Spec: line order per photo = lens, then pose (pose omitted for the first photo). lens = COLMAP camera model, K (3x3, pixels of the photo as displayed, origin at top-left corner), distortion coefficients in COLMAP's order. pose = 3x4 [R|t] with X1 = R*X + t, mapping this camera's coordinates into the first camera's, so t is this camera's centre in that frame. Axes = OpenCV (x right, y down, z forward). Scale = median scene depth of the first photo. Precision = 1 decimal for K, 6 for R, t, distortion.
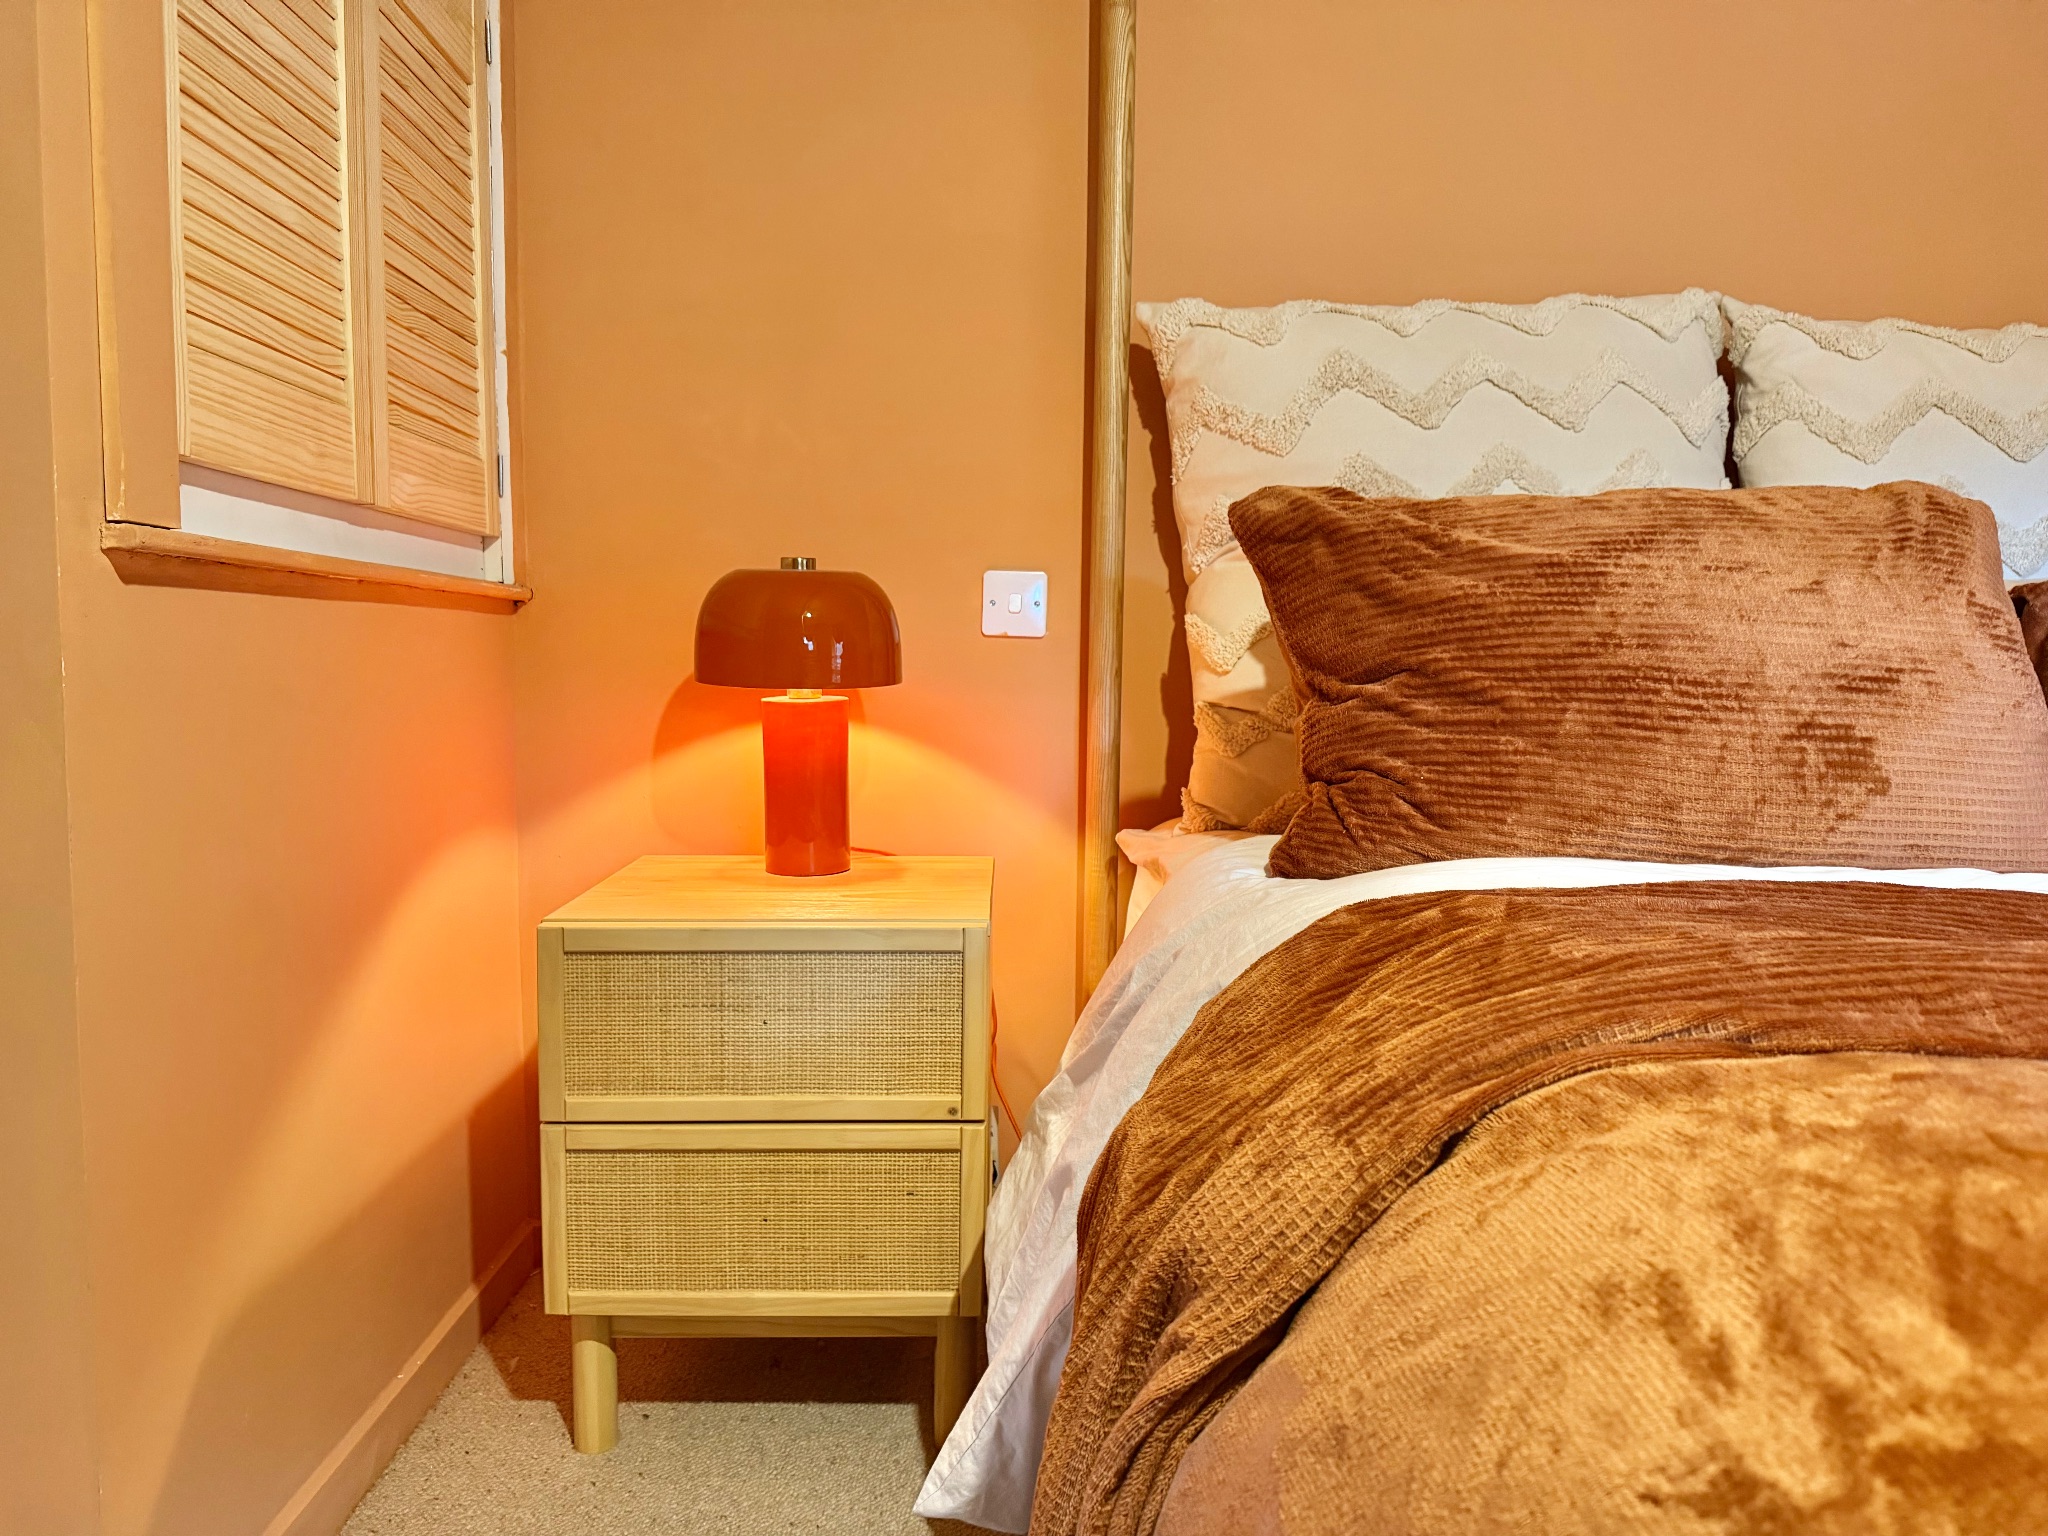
lens RADIAL K [[1440.5, 0, 1020.3], [0, 1440.5, 767.1], [0, 0, 1]] dist [0.034385, -0.042190]
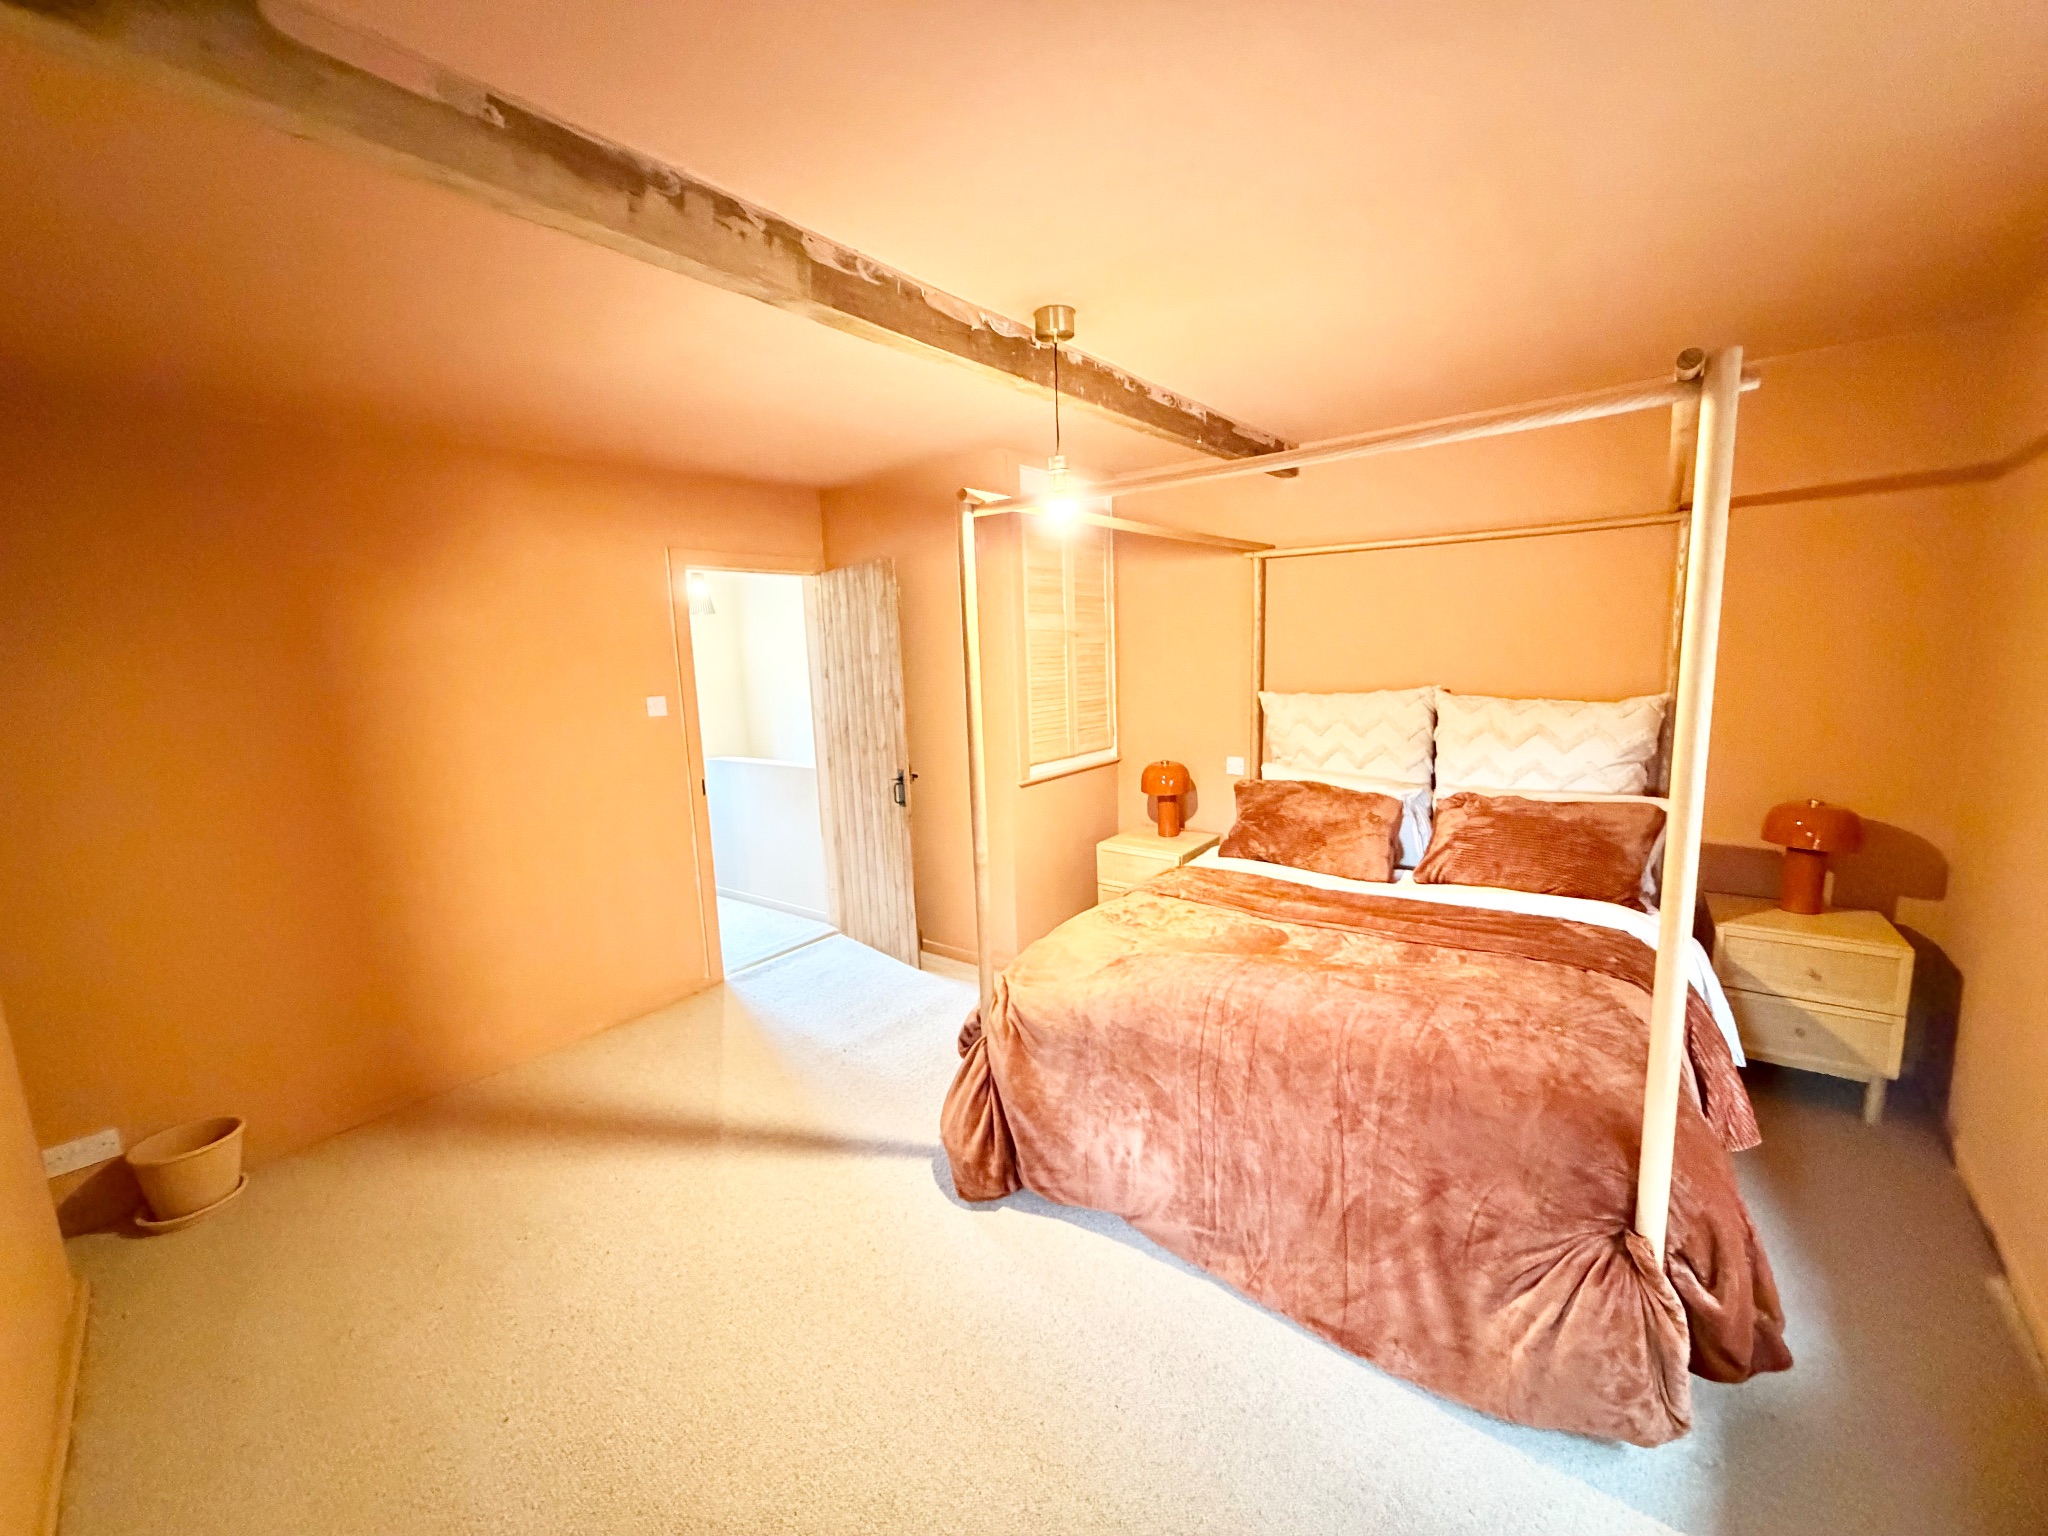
lens RADIAL K [[814.6, 0, 1018.9], [0, 814.6, 767.9], [0, 0, 1]] dist [-0.000045, -0.000470]
pose [[0.777578, 0.064783, -0.625440, 1.013941], [-0.010086, 0.995835, 0.090610, -0.341807], [0.628706, -0.064148, 0.774993, -1.121231]]
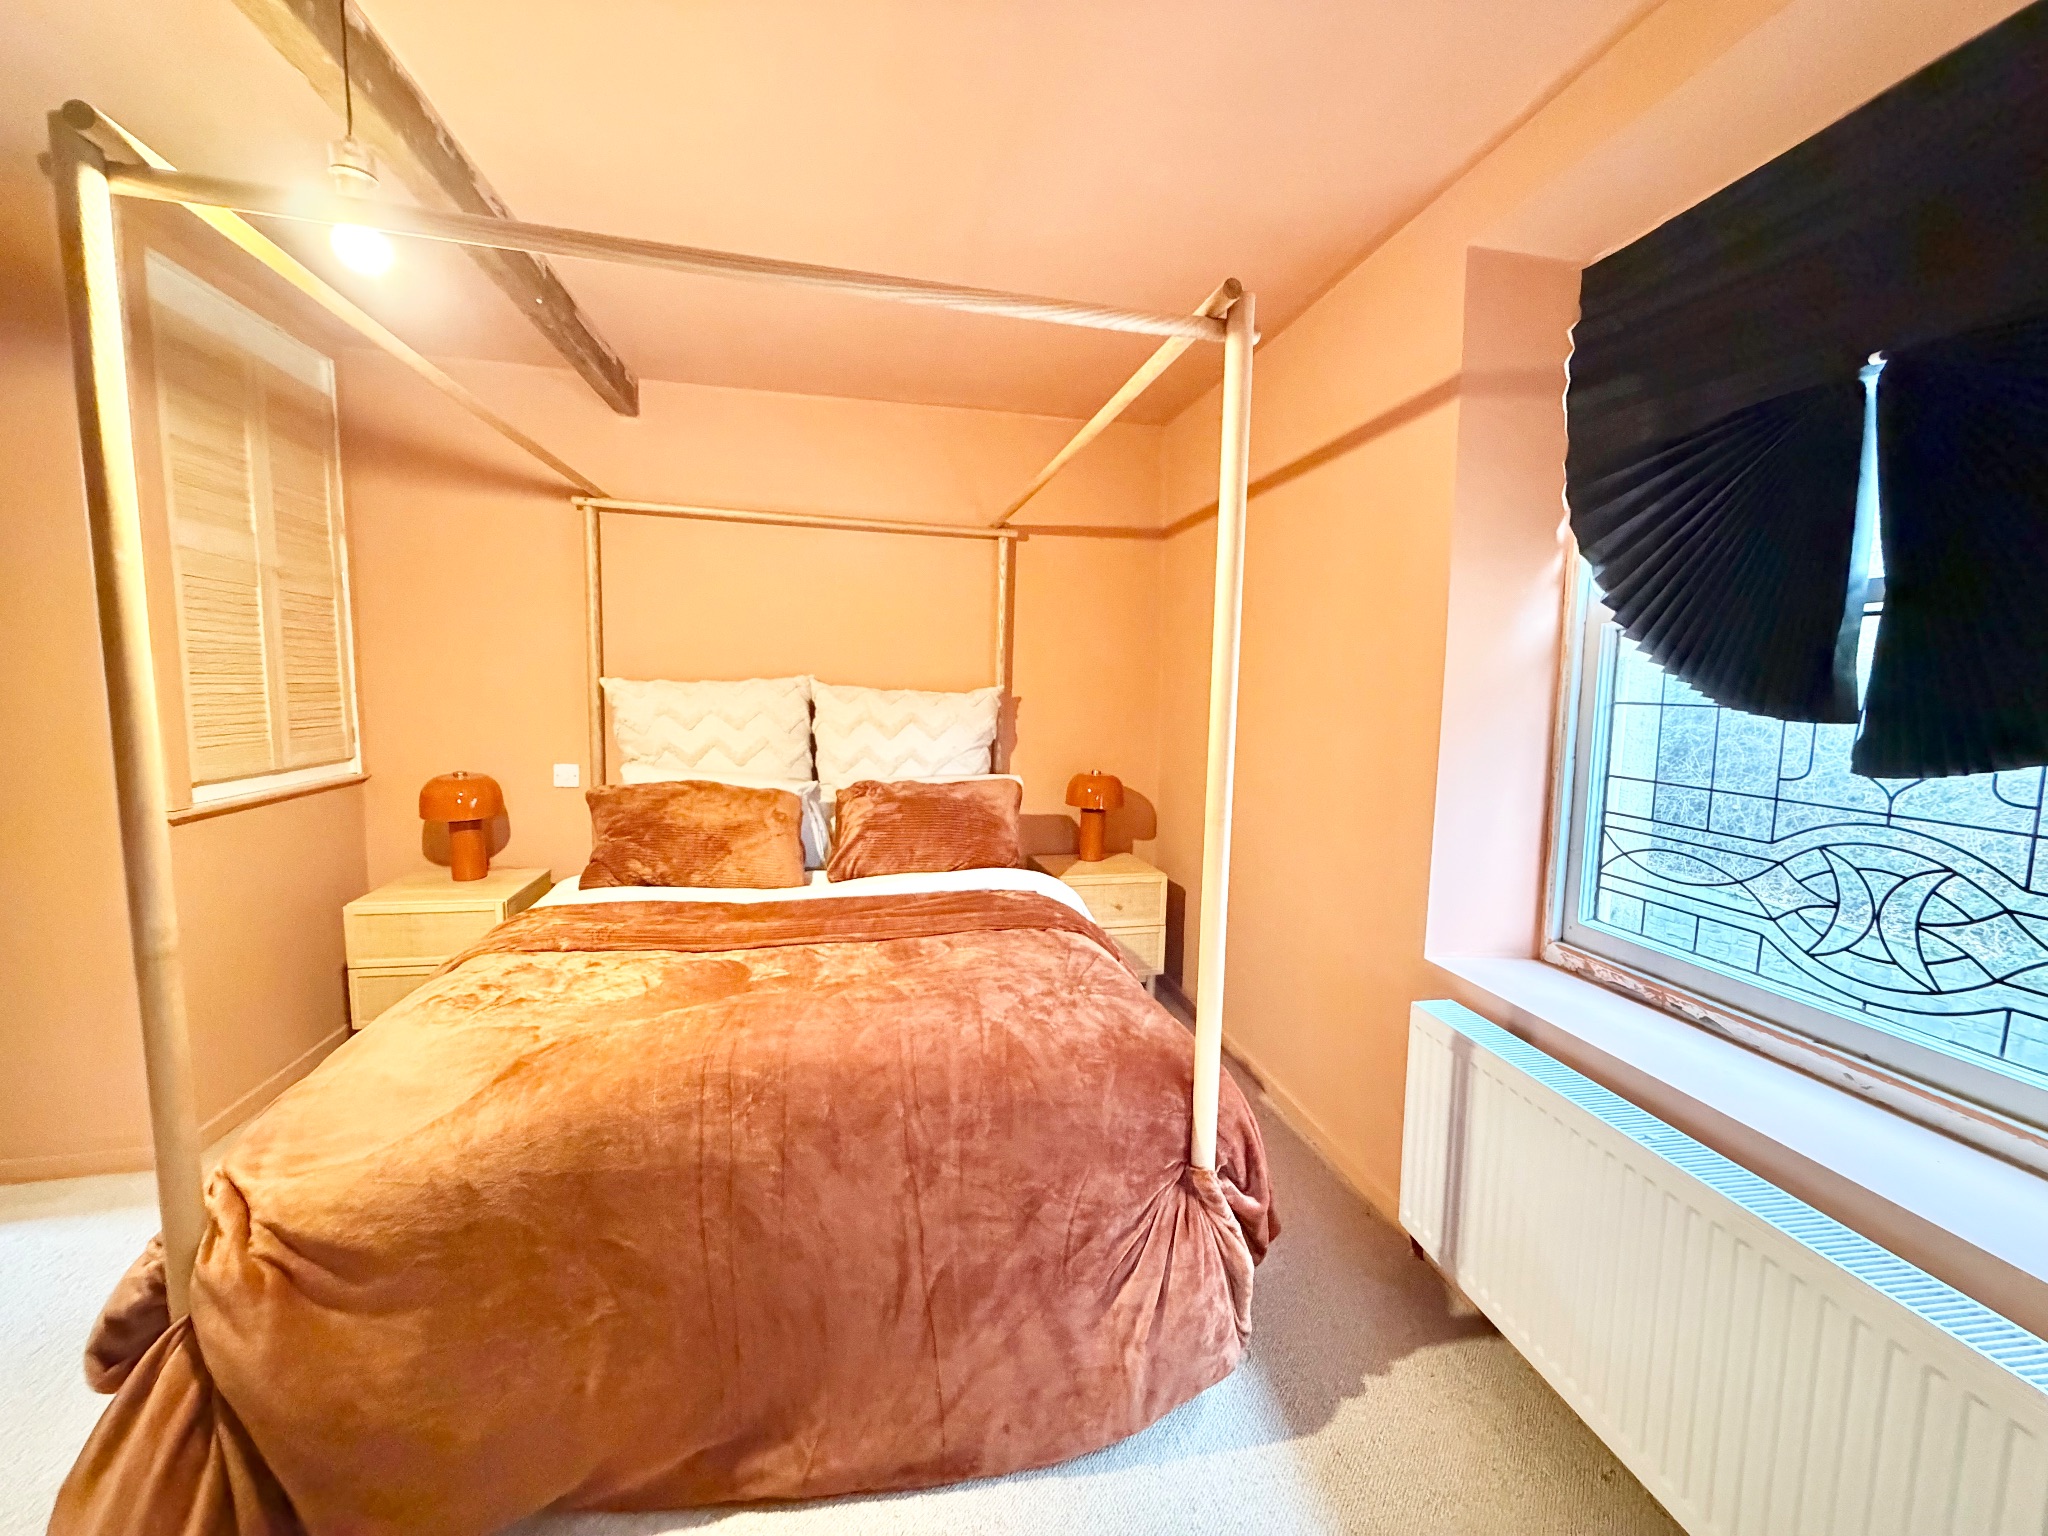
lens RADIAL K [[814.6, 0, 1018.9], [0, 814.6, 767.9], [0, 0, 1]] dist [-0.000045, -0.000470]
pose [[0.980793, 0.001162, 0.195046, 0.646279], [-0.008301, 0.999325, 0.035787, -0.226409], [-0.194873, -0.036718, 0.980141, -0.855672]]
